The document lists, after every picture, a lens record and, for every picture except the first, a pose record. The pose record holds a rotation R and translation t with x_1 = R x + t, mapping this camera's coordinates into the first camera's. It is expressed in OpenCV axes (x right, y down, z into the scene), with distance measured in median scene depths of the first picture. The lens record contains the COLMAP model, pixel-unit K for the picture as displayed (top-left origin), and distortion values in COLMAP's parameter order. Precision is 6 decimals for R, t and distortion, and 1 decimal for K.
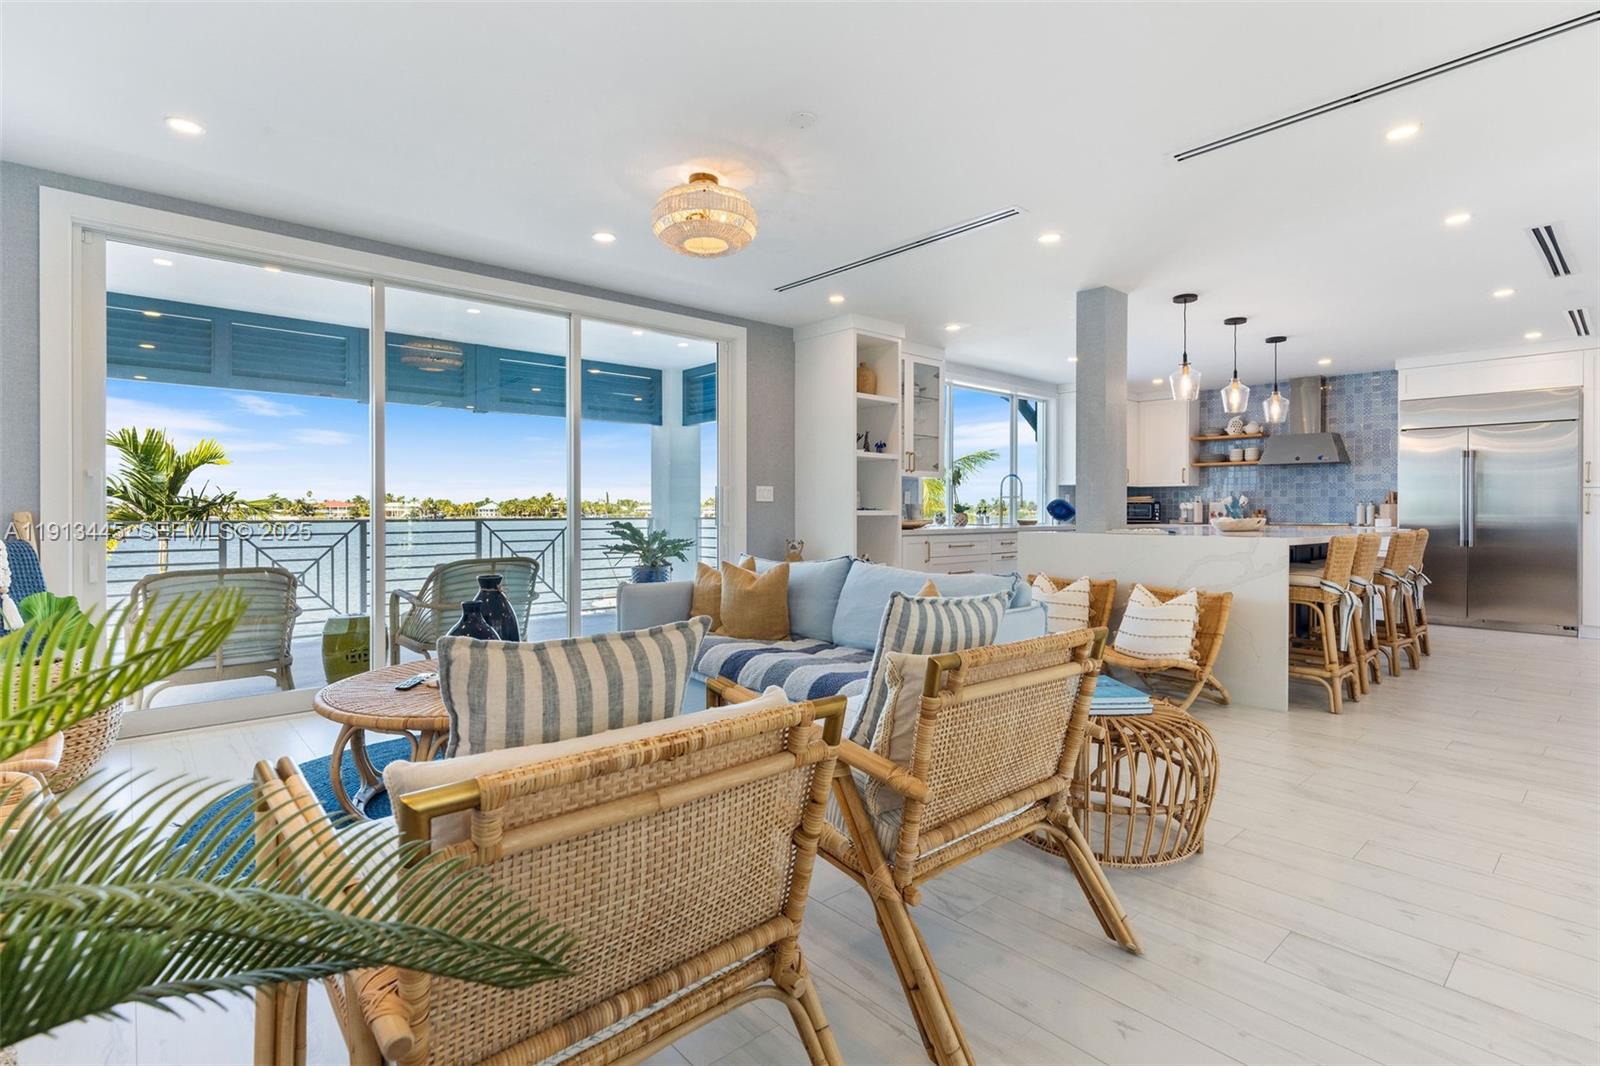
lens RADIAL K [[763.7, 0, 802.8], [0, 763.7, 518.0], [0, 0, 1]] dist [-0.001976, 0.000528]
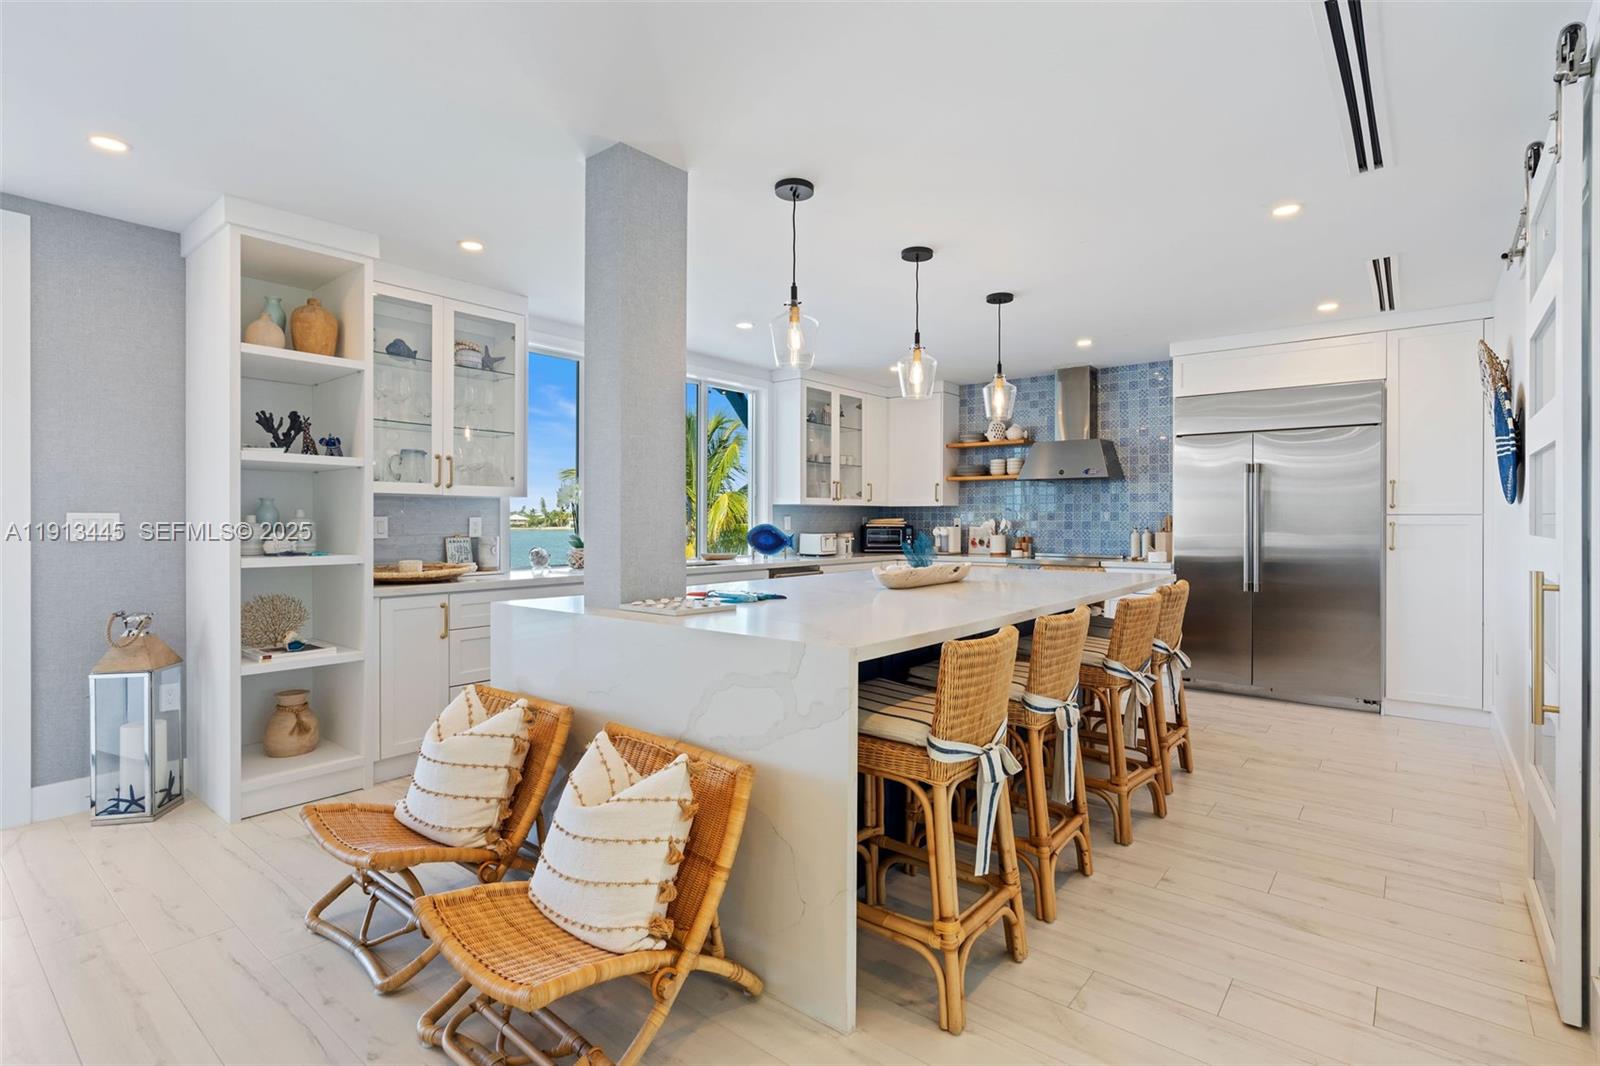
lens RADIAL K [[765.3, 0, 805.1], [0, 765.3, 527.8], [0, 0, 1]] dist [-0.006141, -0.000638]
pose [[0.986771, -0.001776, 0.162110, 0.271572], [0.001869, 0.999998, -0.000423, -0.022337], [-0.162109, 0.000721, 0.986773, 0.283714]]
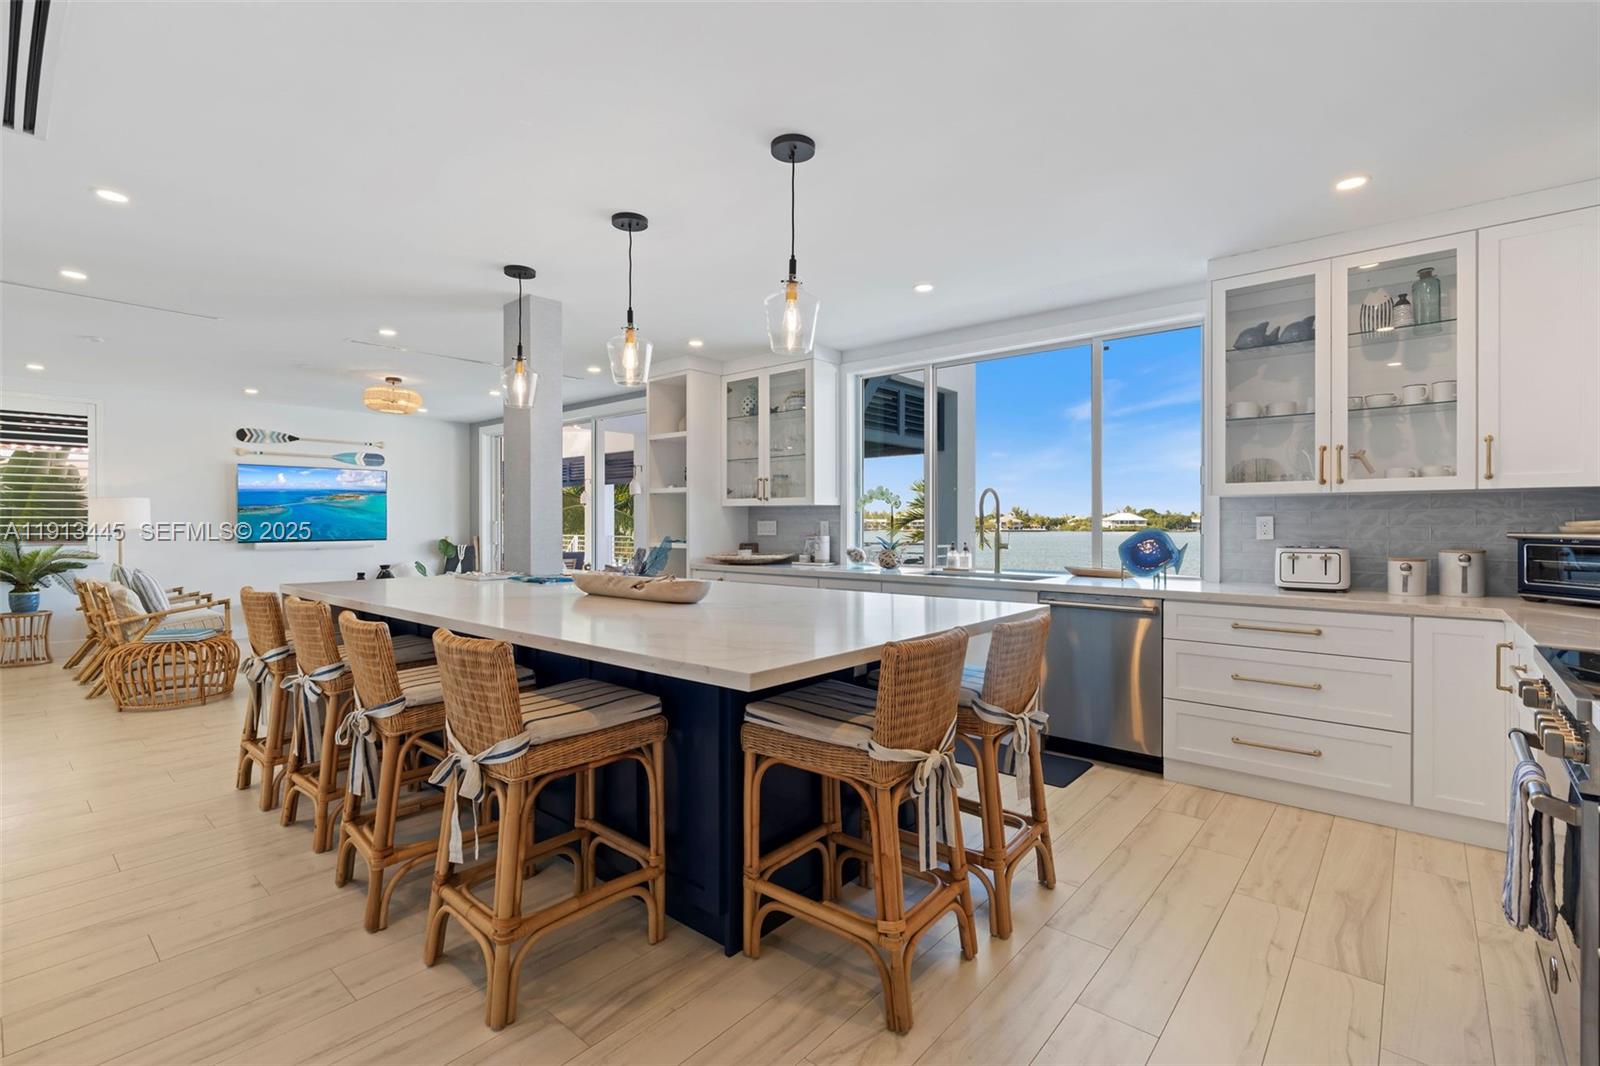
lens RADIAL K [[727.4, 0, 800.0], [0, 727.4, 533.0], [0, 0, 1]] dist [0.002032, 0.000173]
pose [[0.138918, 0.014629, -0.990196, 0.824660], [-0.009381, 0.999865, 0.013456, -0.028283], [0.990259, 0.007420, 0.139037, 0.766725]]
